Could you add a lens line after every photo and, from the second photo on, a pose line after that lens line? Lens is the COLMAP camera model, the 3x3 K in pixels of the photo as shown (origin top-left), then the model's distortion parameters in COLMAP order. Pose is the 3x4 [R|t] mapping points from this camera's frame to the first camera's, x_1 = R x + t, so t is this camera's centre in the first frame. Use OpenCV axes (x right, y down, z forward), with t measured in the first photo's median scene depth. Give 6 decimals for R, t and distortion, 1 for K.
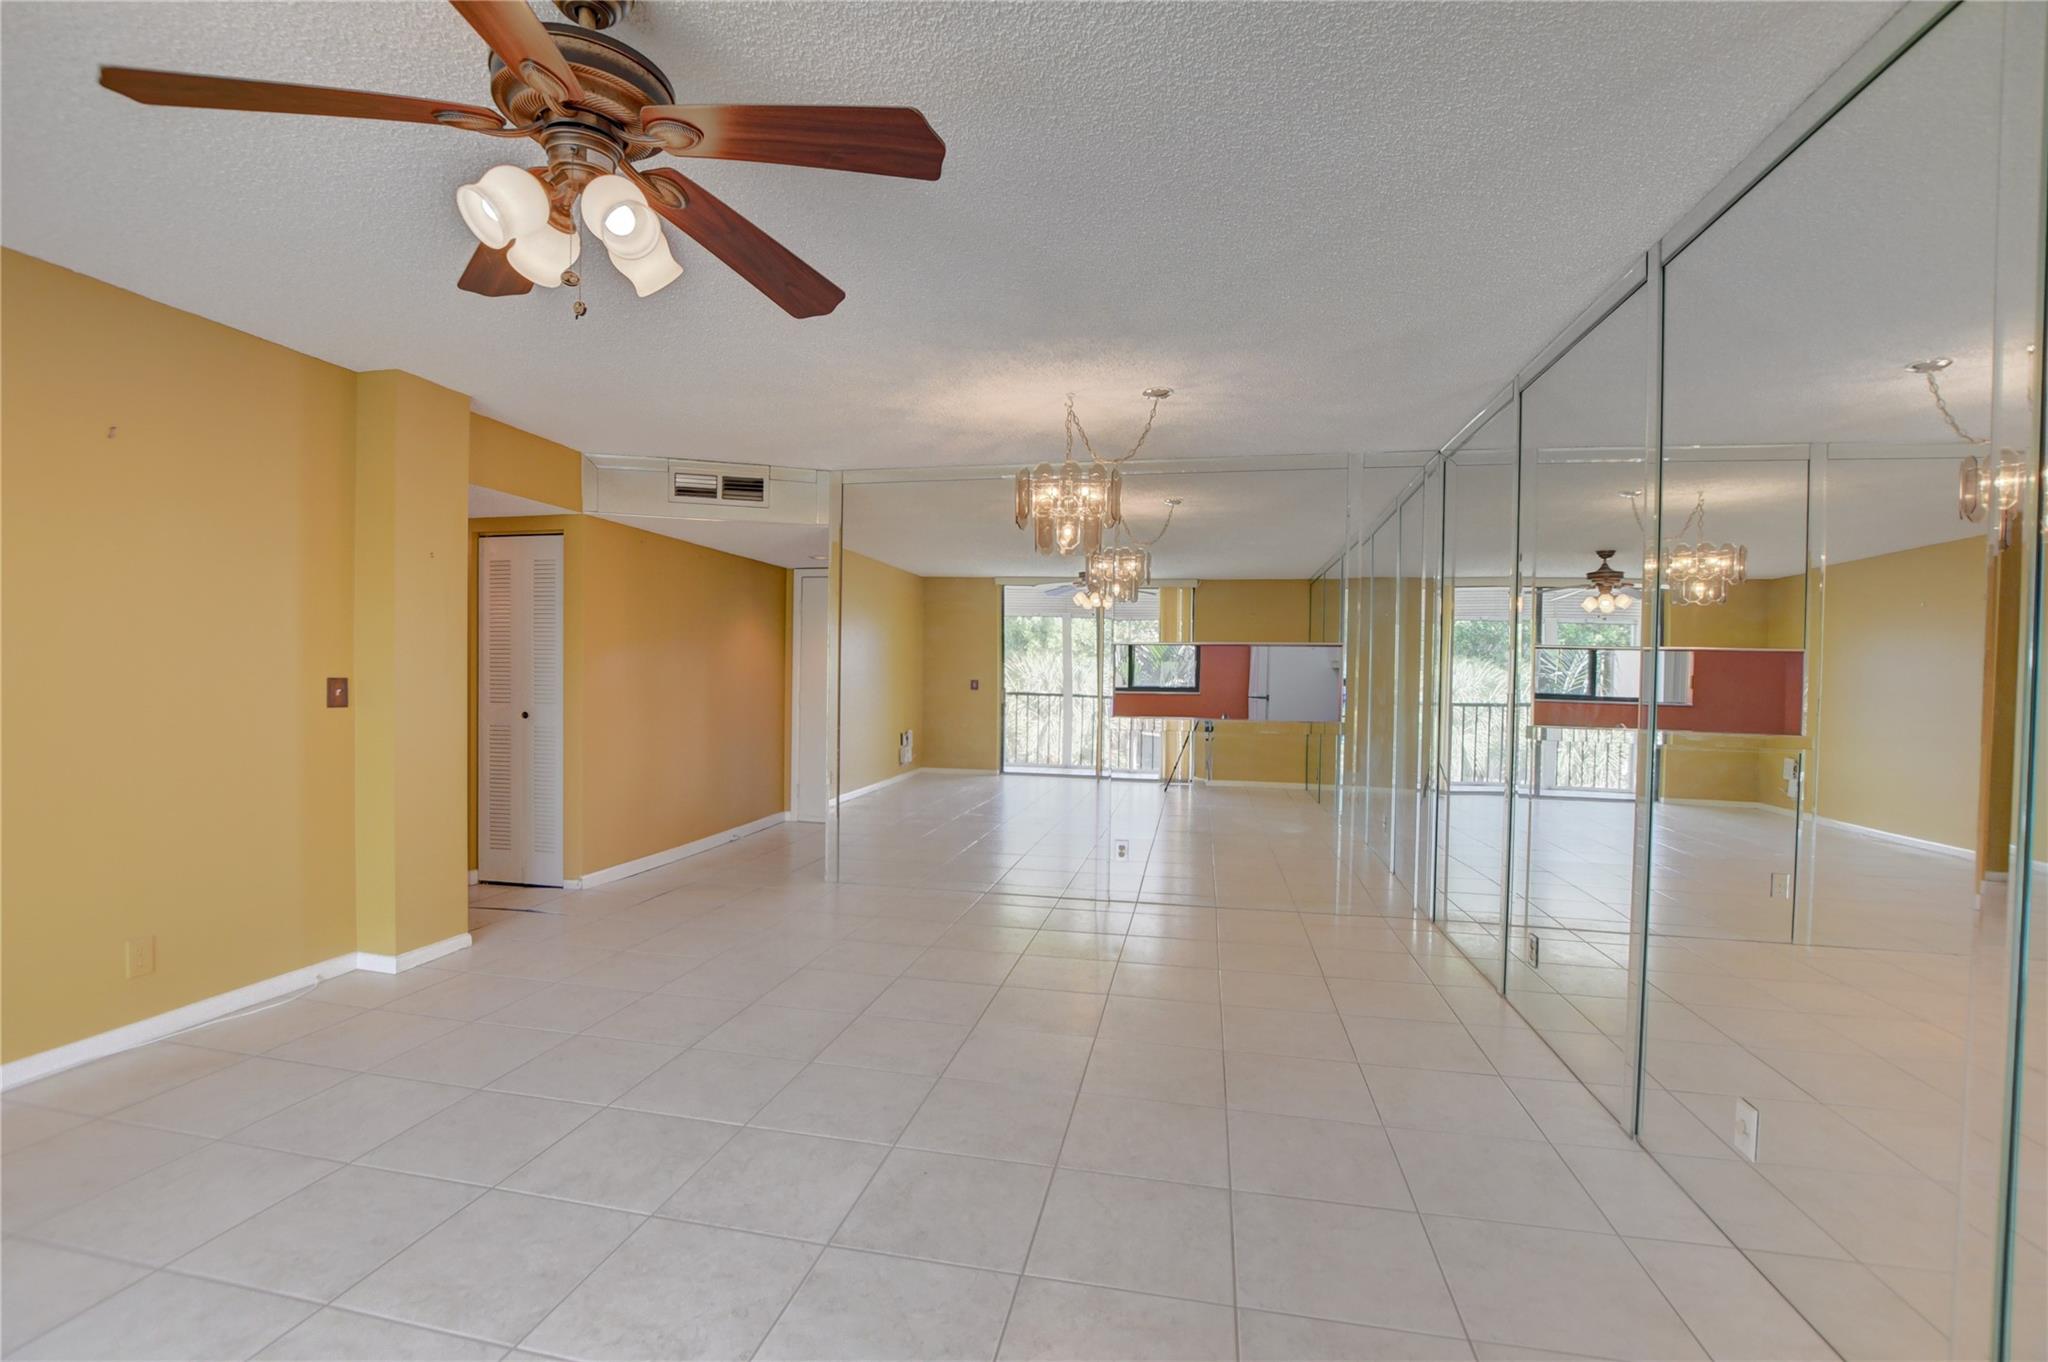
lens RADIAL K [[919.7, 0, 1007.2], [0, 919.7, 684.6], [0, 0, 1]] dist [-0.030515, 0.004200]
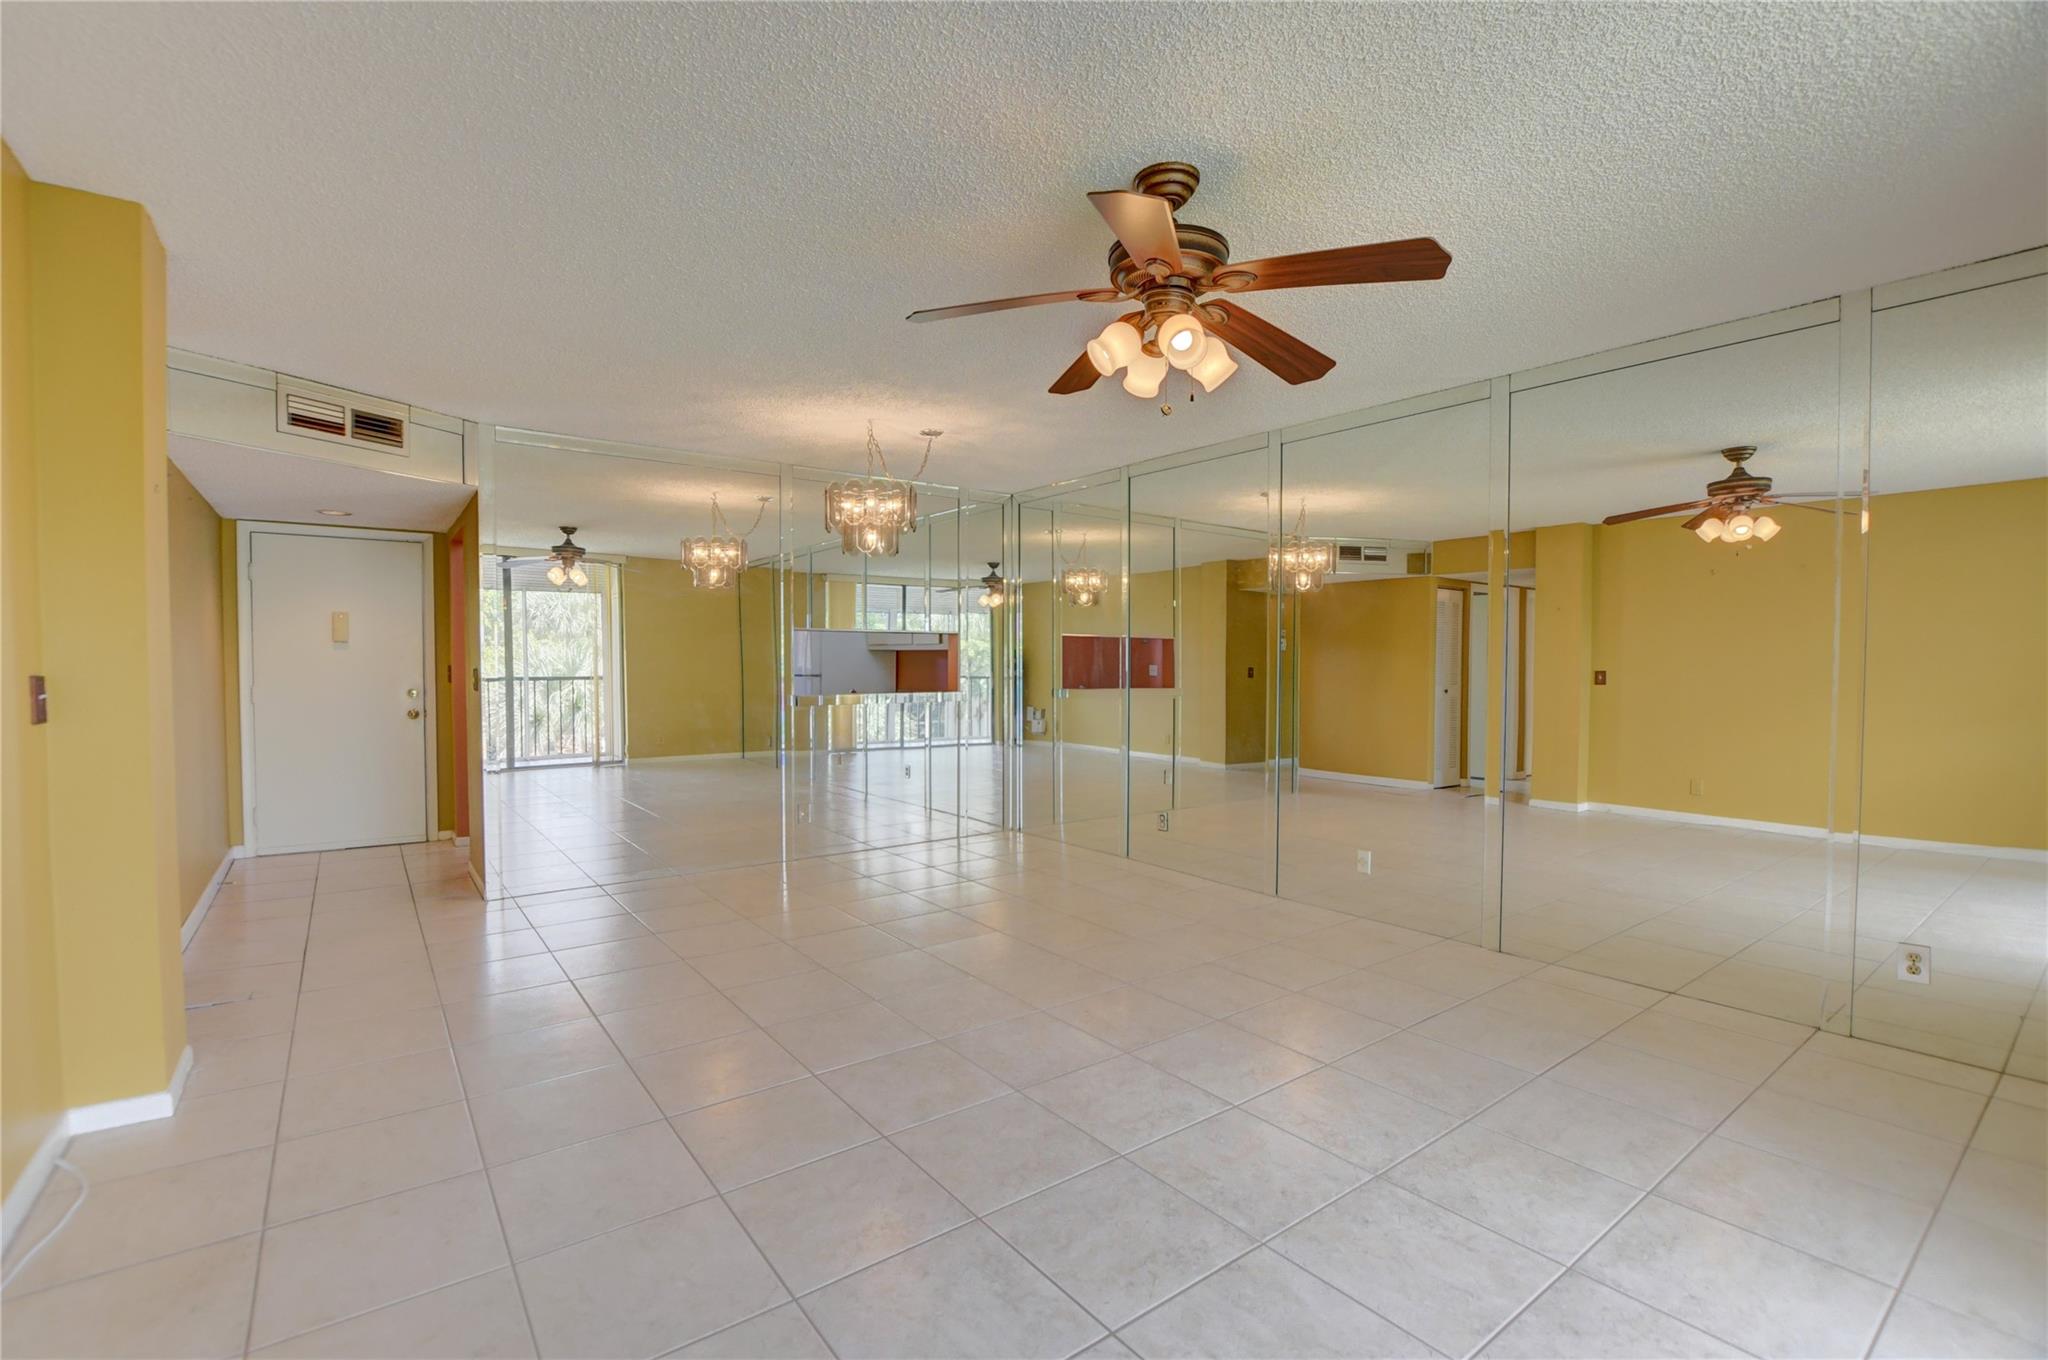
lens RADIAL K [[902.8, 0, 1014.8], [0, 902.8, 695.6], [0, 0, 1]] dist [-0.021753, 0.000540]
pose [[0.659077, -0.042107, 0.750896, -0.510980], [0.014395, 0.998955, 0.043383, -0.008403], [-0.751938, -0.017783, 0.658994, 0.070682]]
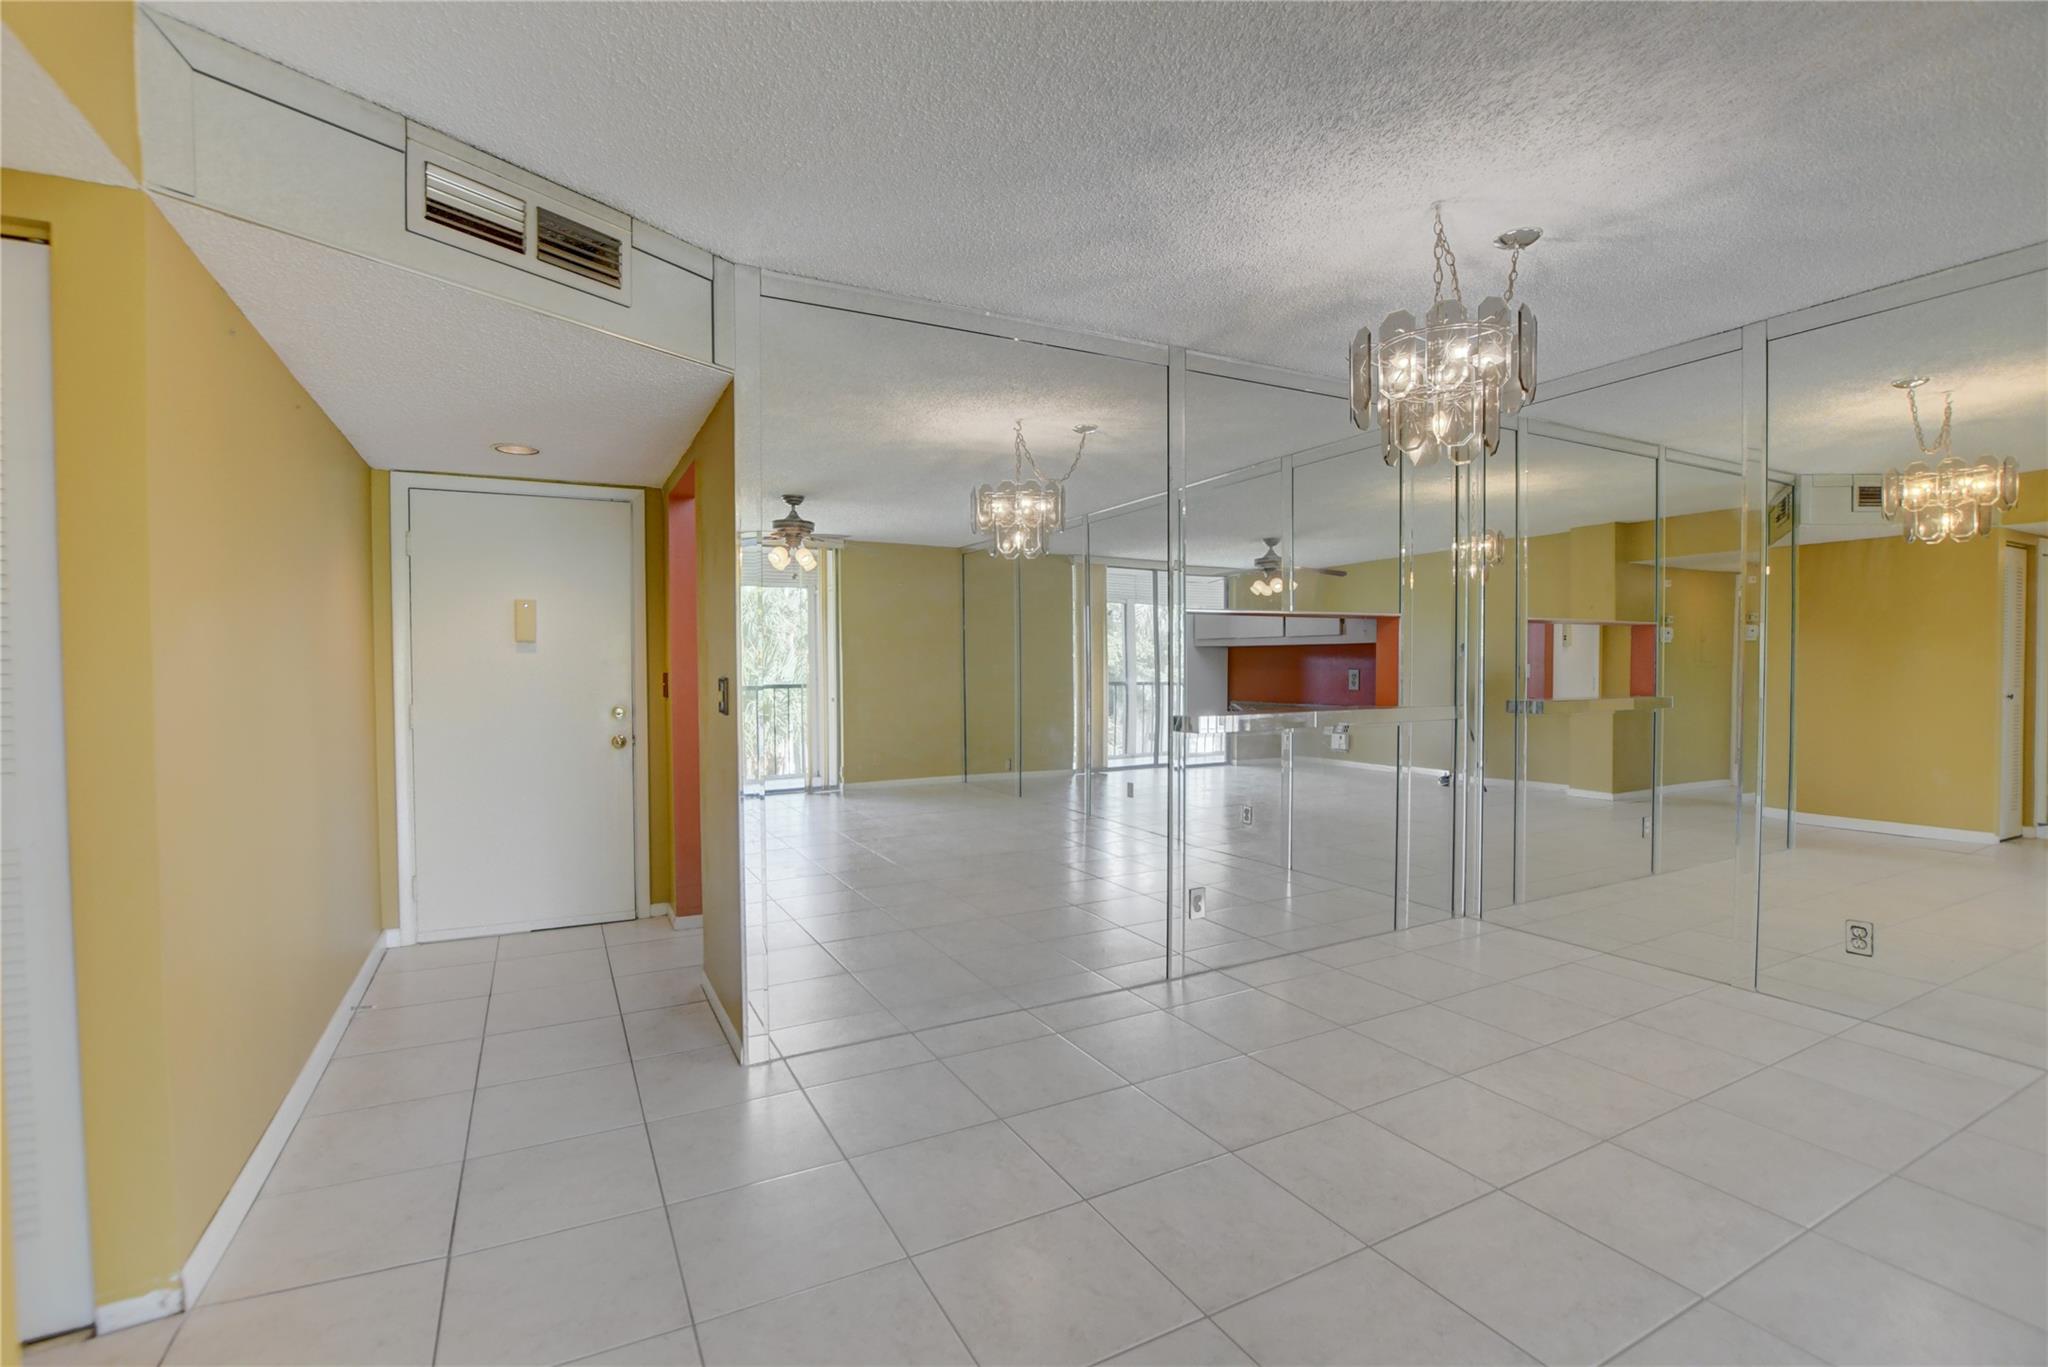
lens RADIAL K [[901.2, 0, 1008.5], [0, 901.2, 688.8], [0, 0, 1]] dist [-0.012716, 0.000060]
pose [[0.770448, -0.038923, 0.636313, -0.410035], [0.025545, 0.999218, 0.030192, -0.010306], [-0.636991, -0.007007, 0.770840, 0.529483]]
